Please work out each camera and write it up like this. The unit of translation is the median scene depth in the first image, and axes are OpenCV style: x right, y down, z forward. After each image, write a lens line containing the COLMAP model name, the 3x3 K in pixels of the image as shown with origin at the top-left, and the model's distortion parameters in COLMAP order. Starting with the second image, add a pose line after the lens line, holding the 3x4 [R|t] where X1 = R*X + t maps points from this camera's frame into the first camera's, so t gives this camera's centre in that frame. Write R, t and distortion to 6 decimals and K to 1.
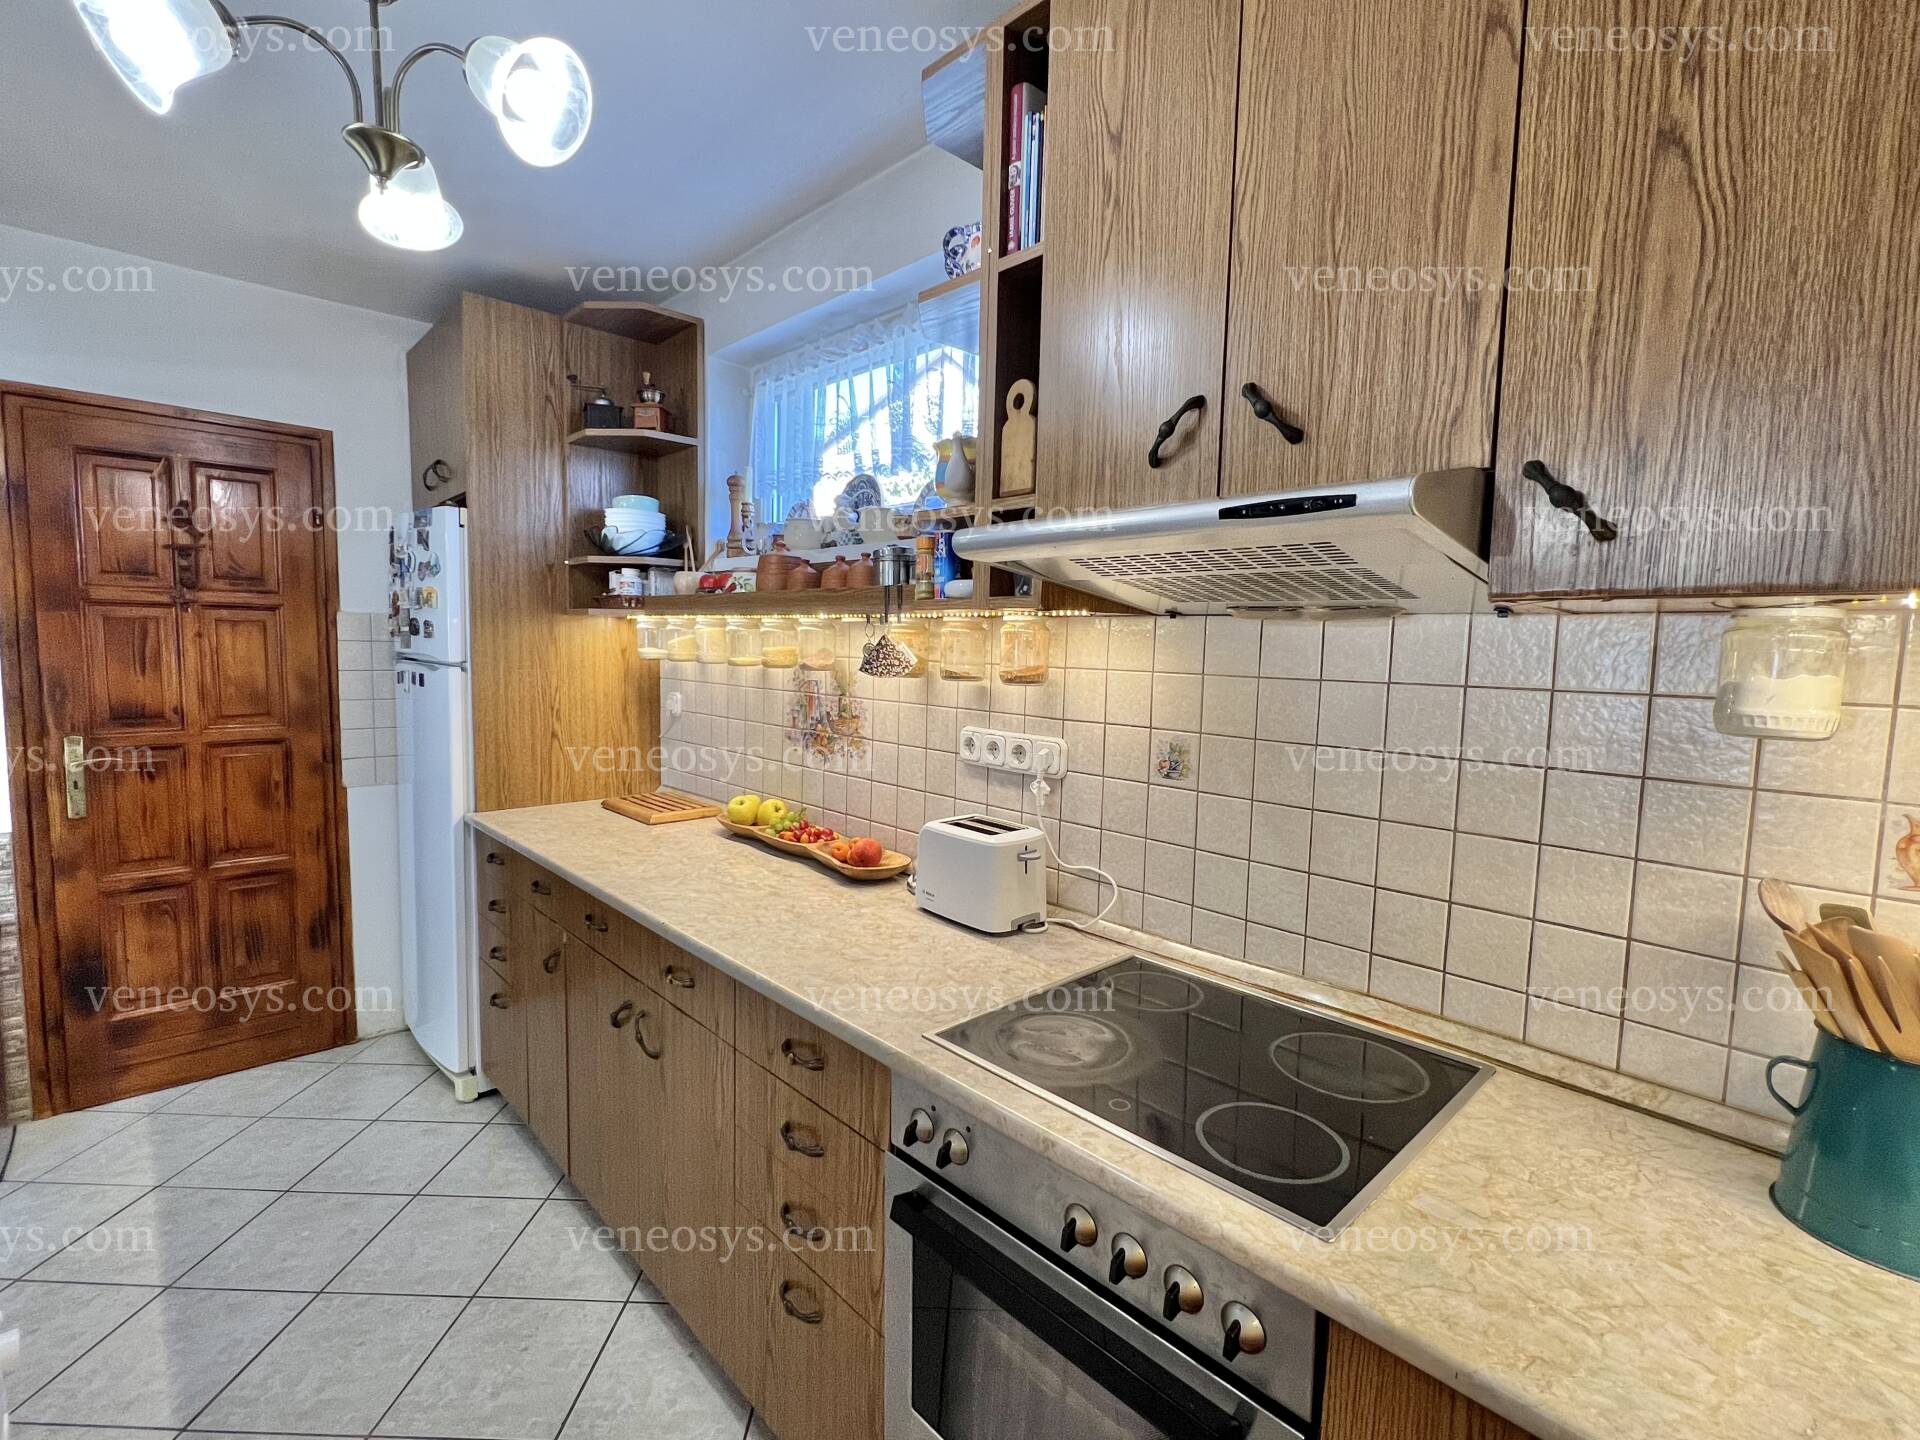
lens RADIAL K [[851.8, 0, 960.0], [0, 851.8, 720.0], [0, 0, 1]] dist [-0.040921, 0.000227]
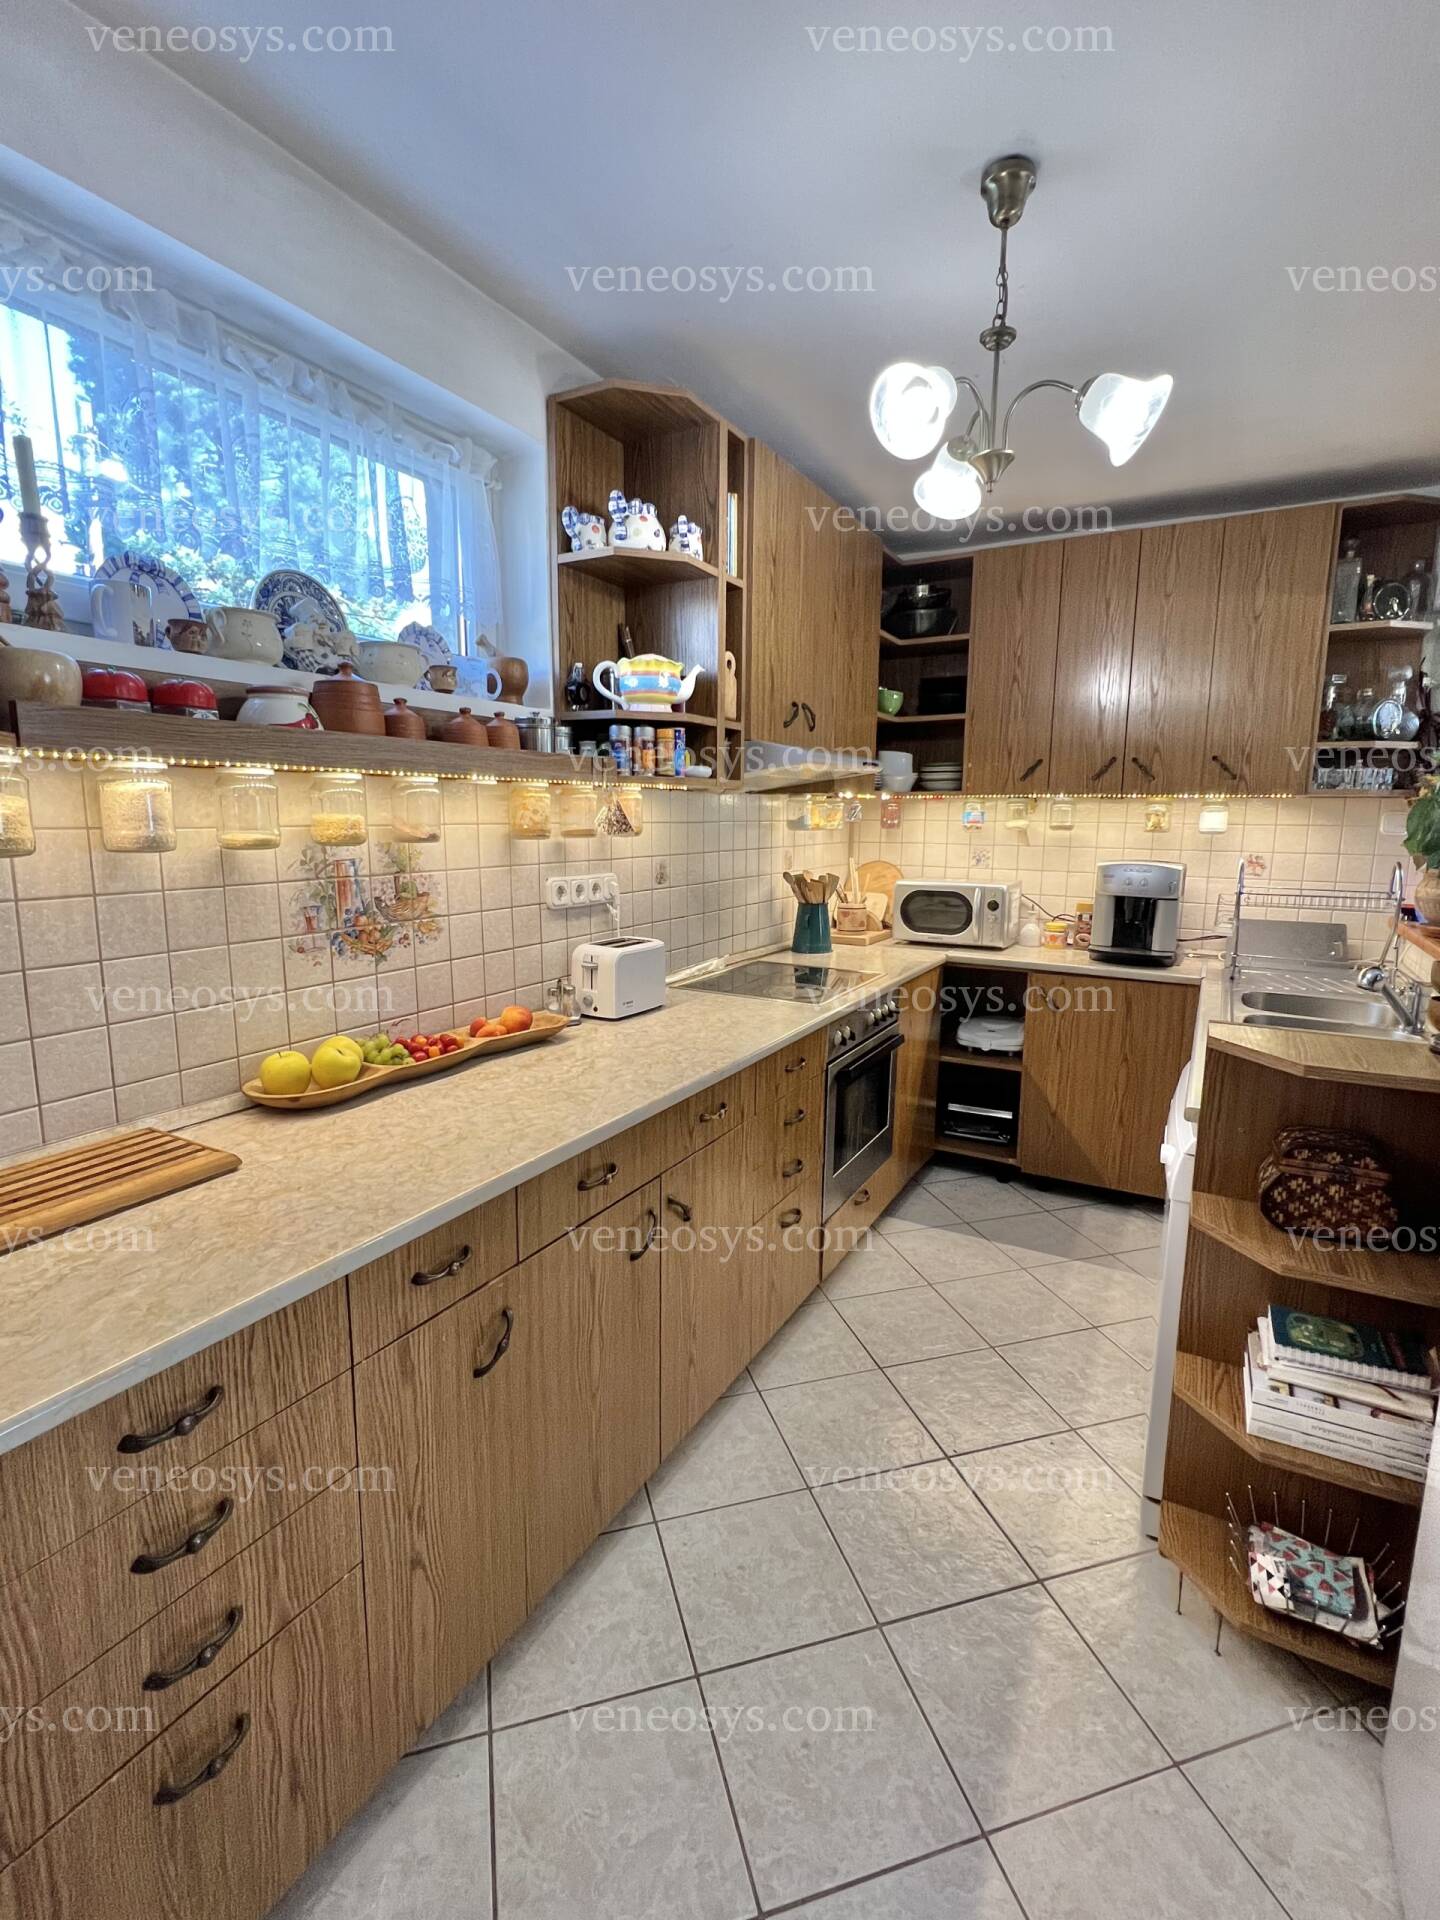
lens RADIAL K [[851.8, 0, 720.0], [0, 851.8, 960.0], [0, 0, 1]] dist [-0.040921, 0.000227]
pose [[-0.282342, -0.185961, 0.941117, -1.071331], [0.069684, 0.974464, 0.213456, -0.105337], [-0.956780, 0.125849, -0.262173, 0.995139]]
